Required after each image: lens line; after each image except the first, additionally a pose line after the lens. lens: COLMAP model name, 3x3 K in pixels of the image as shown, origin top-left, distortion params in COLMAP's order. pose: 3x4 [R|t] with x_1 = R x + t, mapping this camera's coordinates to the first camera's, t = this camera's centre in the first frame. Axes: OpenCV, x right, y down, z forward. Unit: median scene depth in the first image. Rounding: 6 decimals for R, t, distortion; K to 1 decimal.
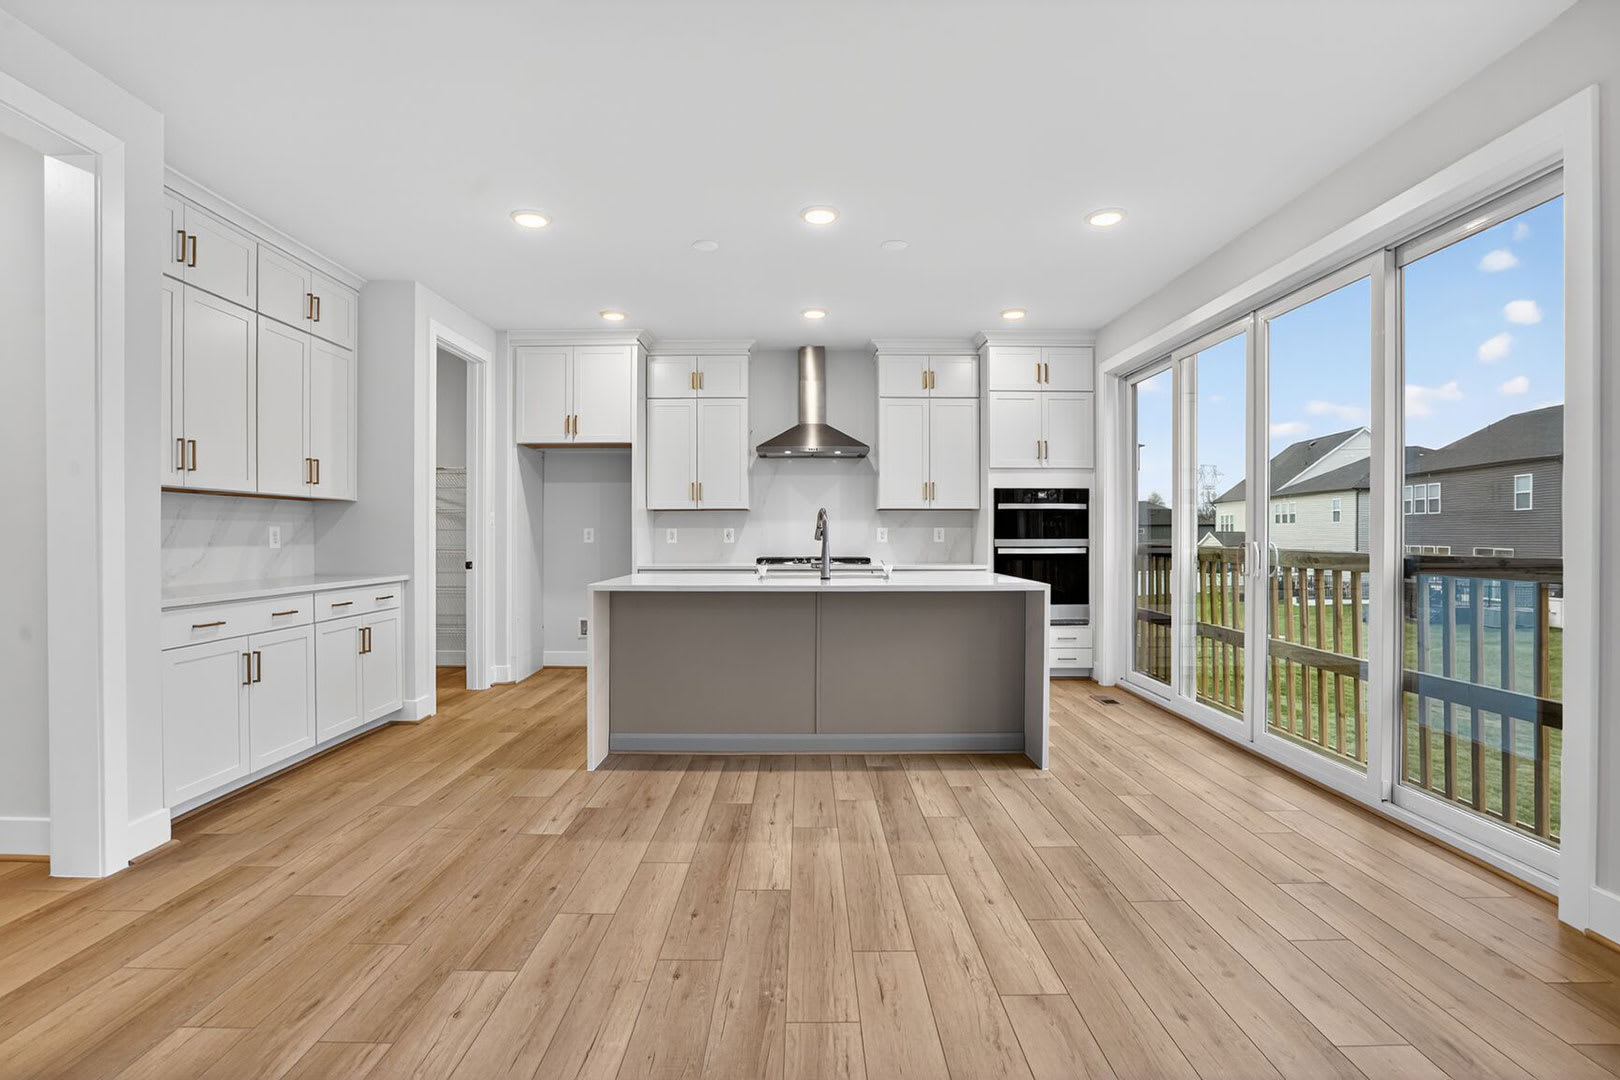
lens RADIAL K [[741.6, 0, 811.3], [0, 741.6, 534.1], [0, 0, 1]] dist [-0.052958, 0.021440]
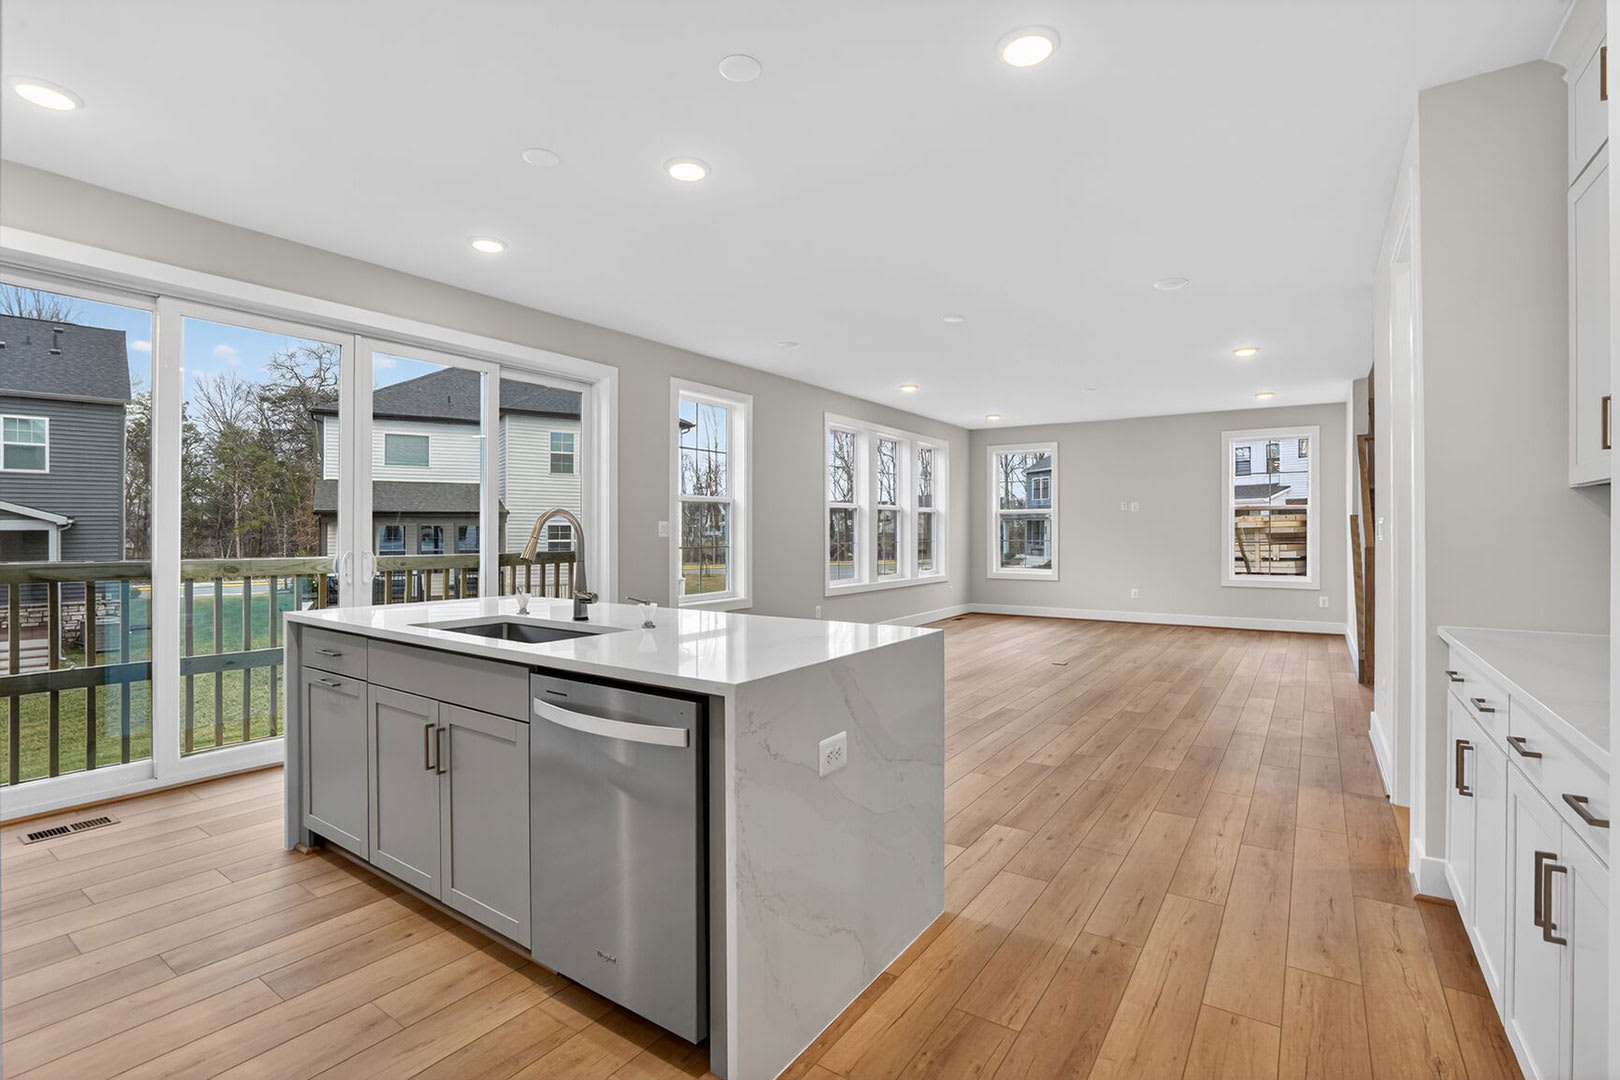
lens RADIAL K [[741.6, 0, 811.3], [0, 741.6, 534.1], [0, 0, 1]] dist [-0.052958, 0.021440]
pose [[-0.816058, -0.004655, 0.577951, -0.937854], [-0.004990, 0.999987, 0.001008, -0.020804], [-0.577948, -0.002061, -0.816071, 2.573690]]
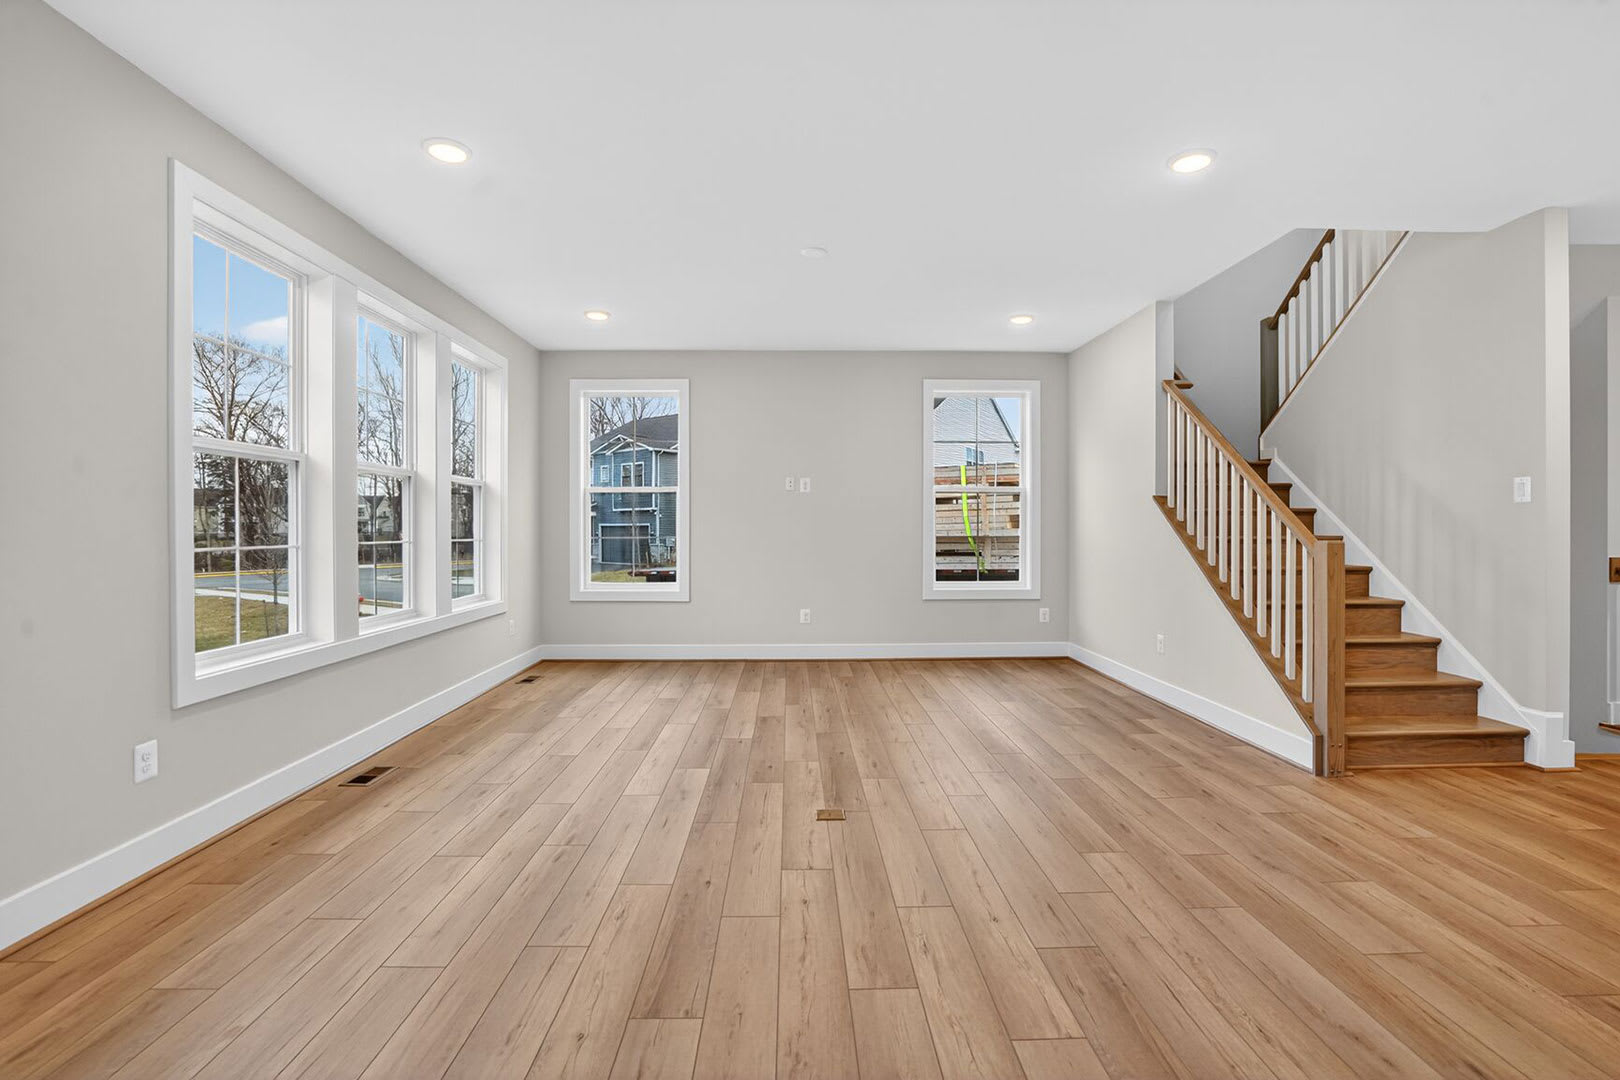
lens RADIAL K [[741.6, 0, 811.3], [0, 741.6, 534.1], [0, 0, 1]] dist [-0.052958, 0.021440]
pose [[-0.999663, -0.003221, -0.025755, 0.058477], [-0.003275, 0.999992, 0.002085, -0.001900], [0.025748, 0.002169, -0.999666, 0.842051]]
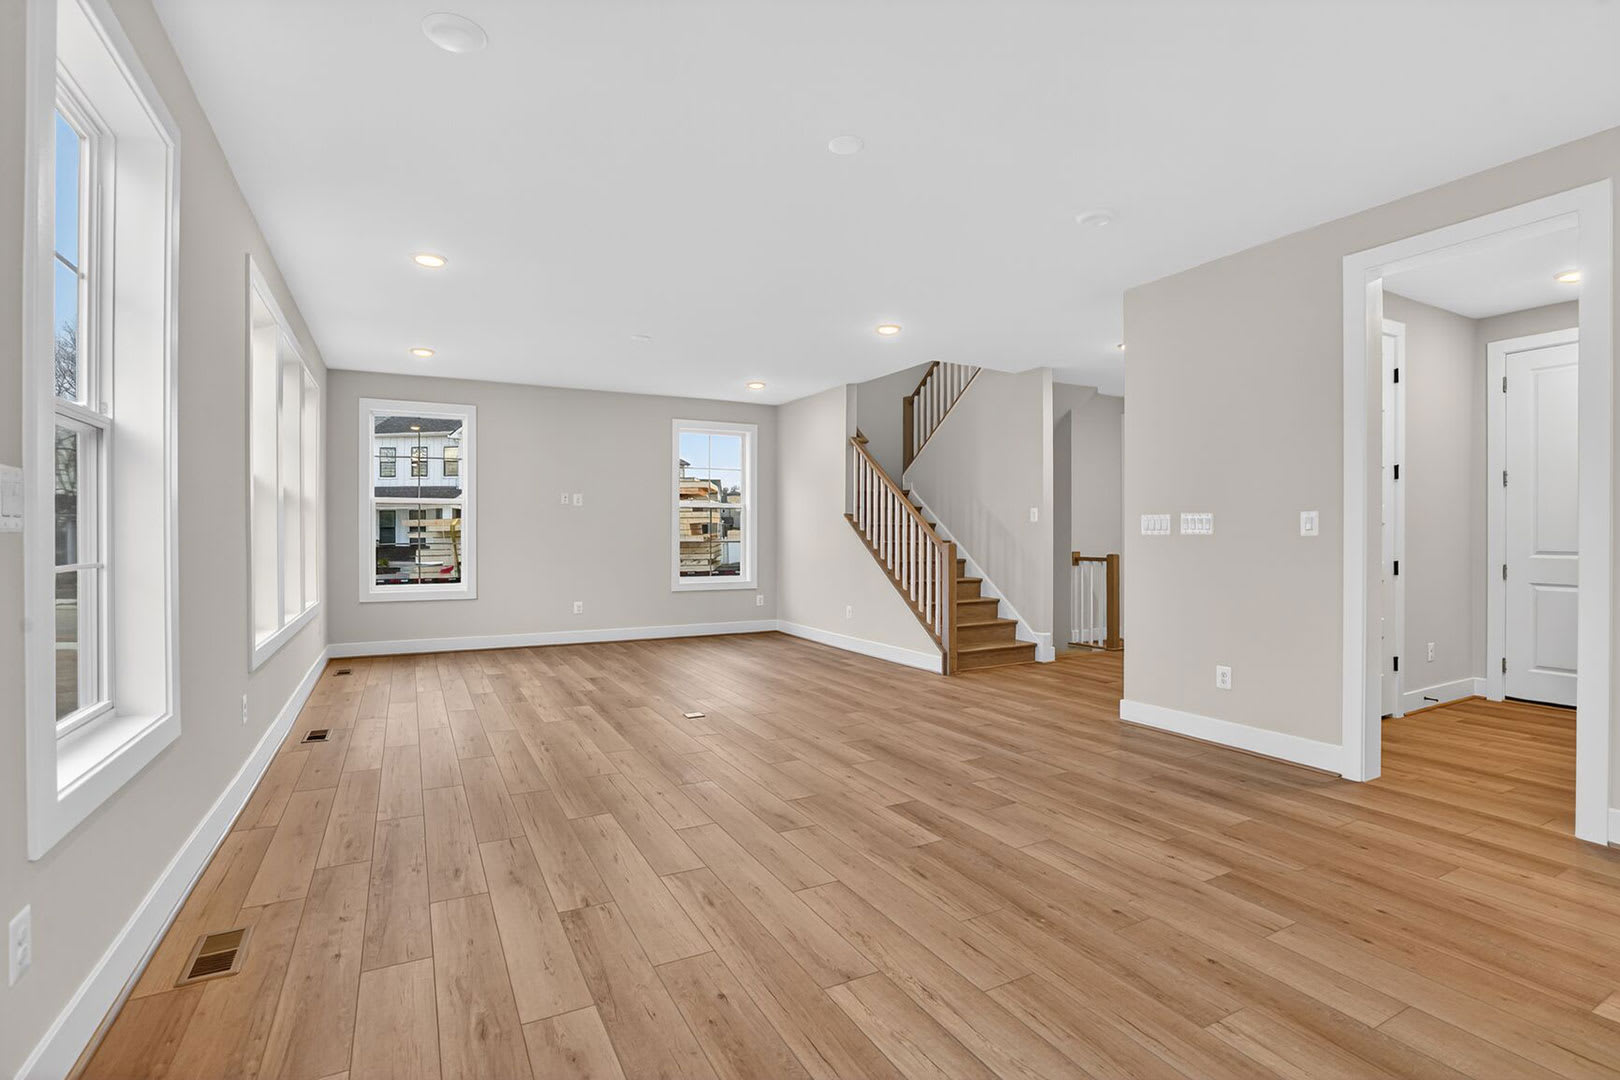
lens RADIAL K [[741.6, 0, 811.3], [0, 741.6, 534.1], [0, 0, 1]] dist [-0.052958, 0.021440]
pose [[-0.880900, -0.004158, -0.473284, 0.698634], [-0.000979, 0.999975, -0.006963, -0.001276], [0.473302, -0.005671, -0.880882, 1.546010]]
